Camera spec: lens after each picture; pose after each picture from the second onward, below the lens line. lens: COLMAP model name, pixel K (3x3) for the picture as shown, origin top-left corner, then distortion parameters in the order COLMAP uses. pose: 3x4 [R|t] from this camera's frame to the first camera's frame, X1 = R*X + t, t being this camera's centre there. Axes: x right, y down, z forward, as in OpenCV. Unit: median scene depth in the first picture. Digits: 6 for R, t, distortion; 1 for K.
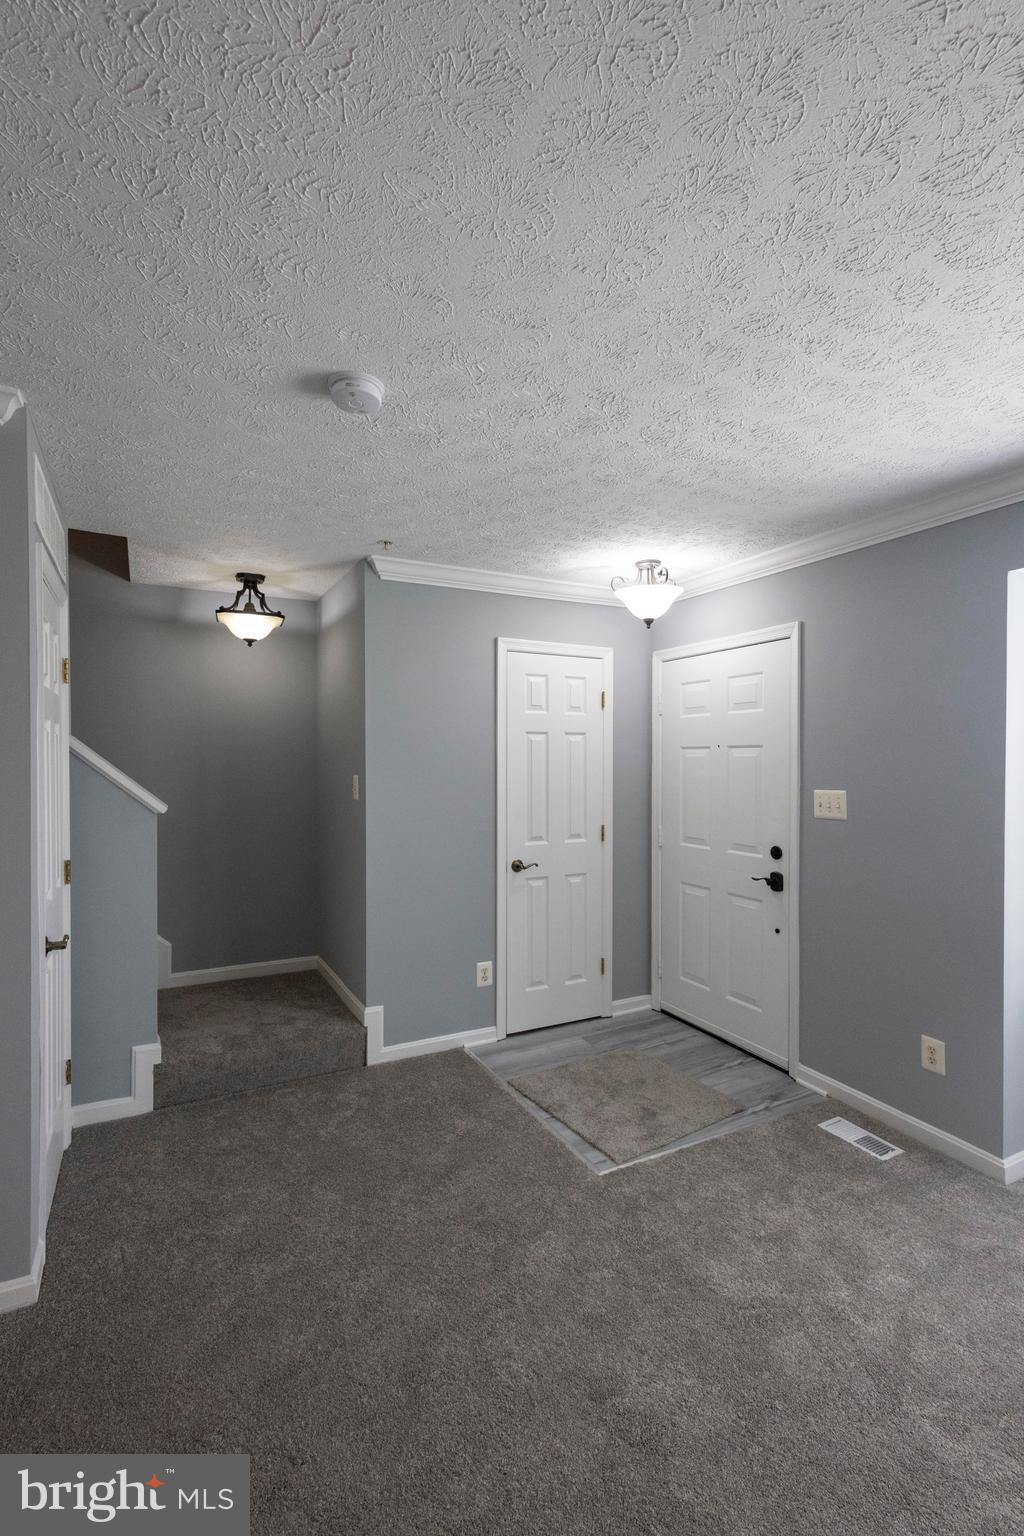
lens RADIAL K [[706.2, 0, 510.1], [0, 706.2, 773.6], [0, 0, 1]] dist [0.001361, 0.000050]
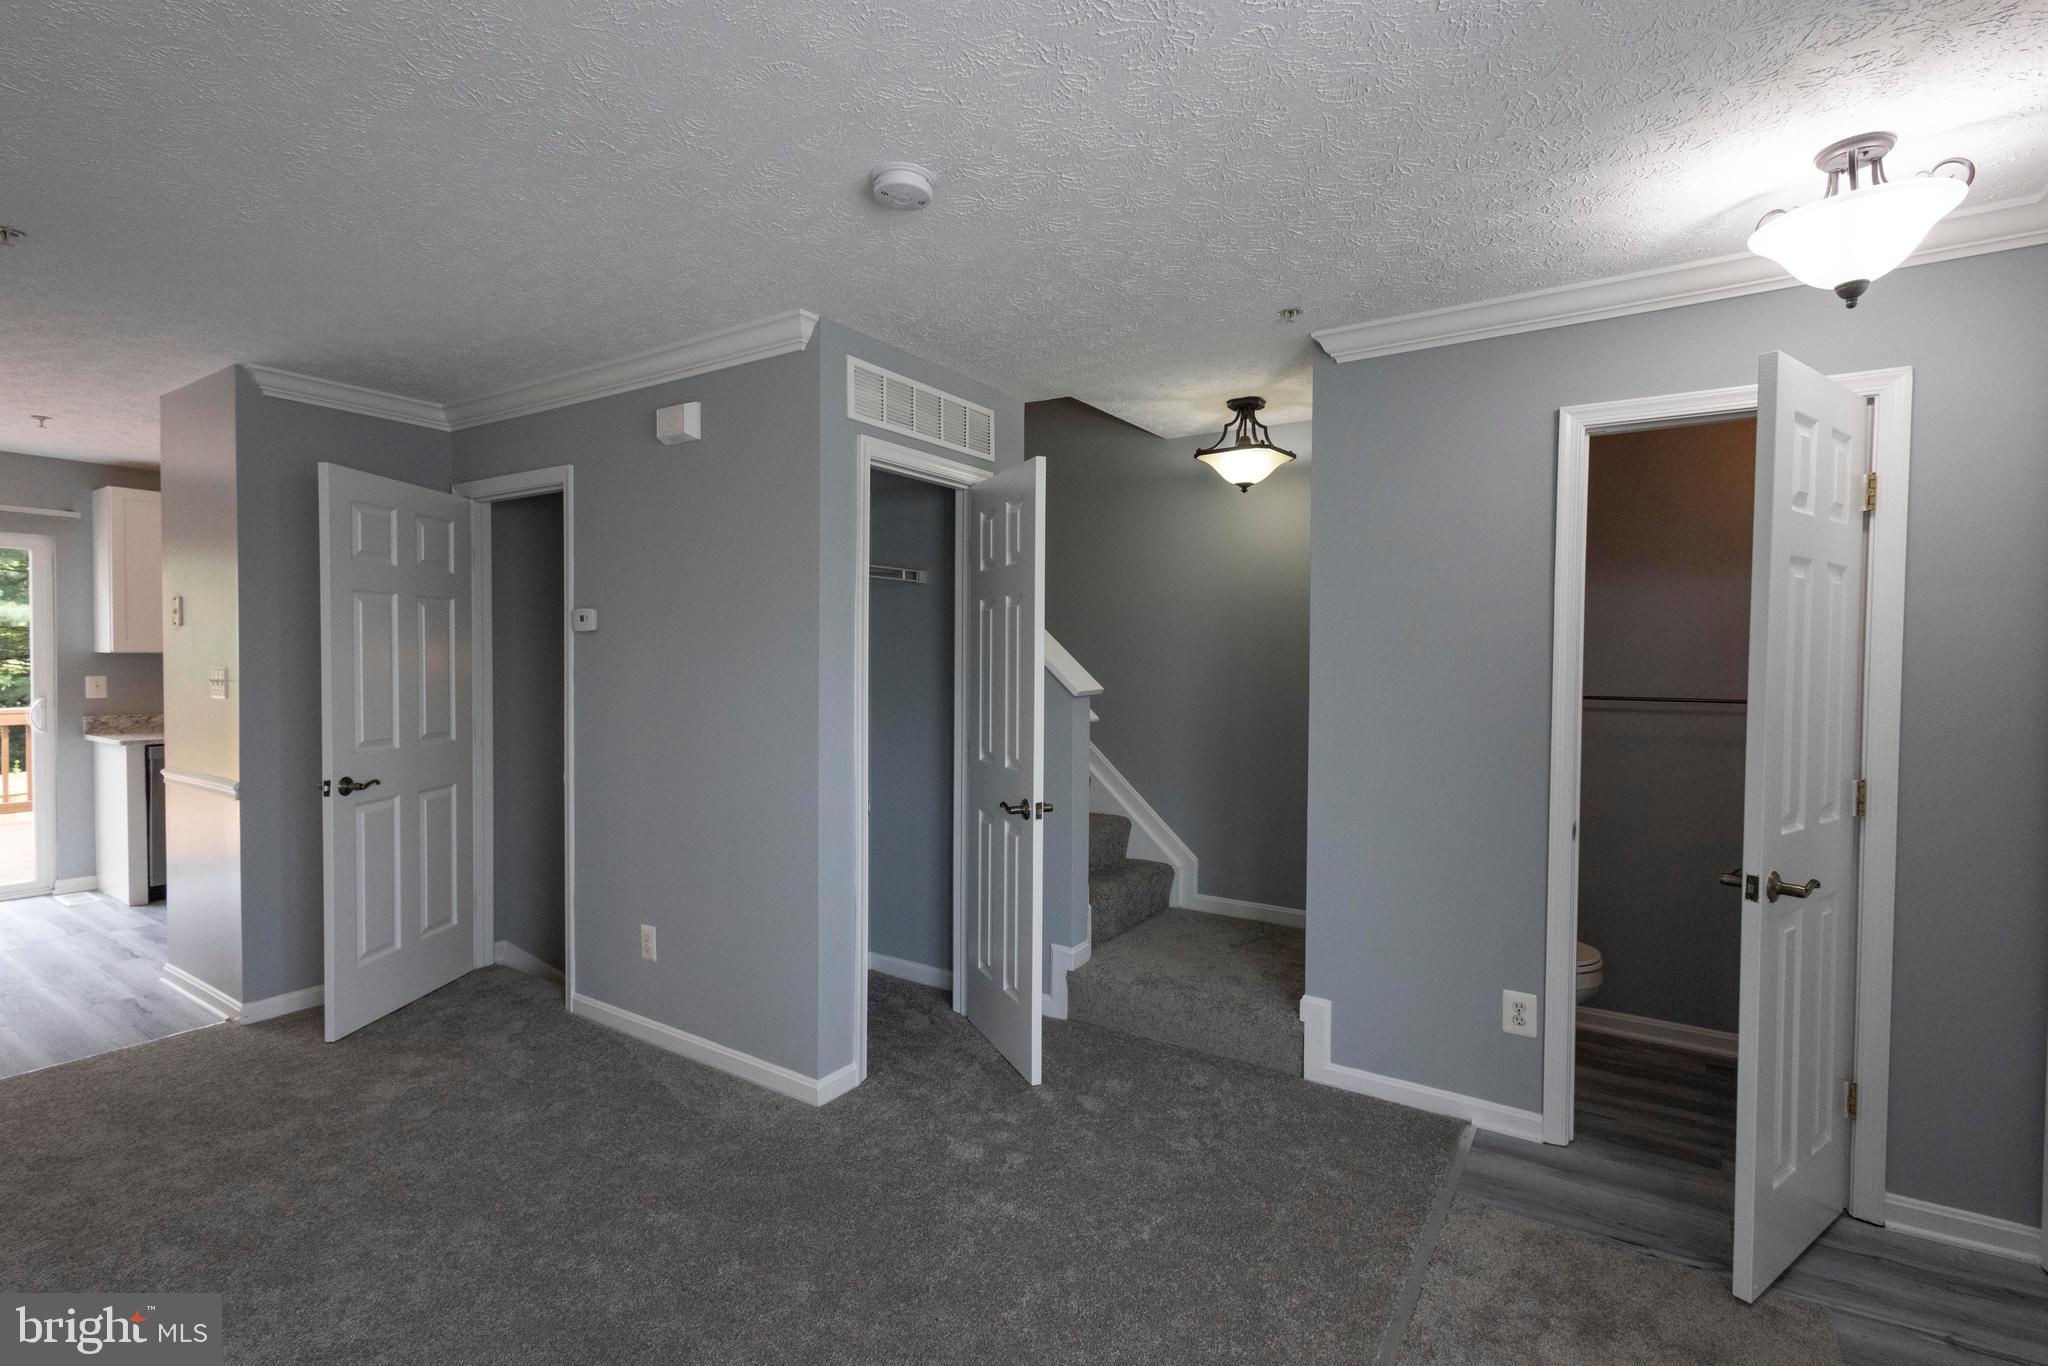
lens RADIAL K [[941.6, 0, 1017.5], [0, 941.6, 680.5], [0, 0, 1]] dist [0.001361, 0.000050]
pose [[0.488270, 0.026456, -0.872292, 0.436816], [-0.021573, 0.999601, 0.018241, 0.013831], [0.872426, 0.009911, 0.488646, 0.293925]]
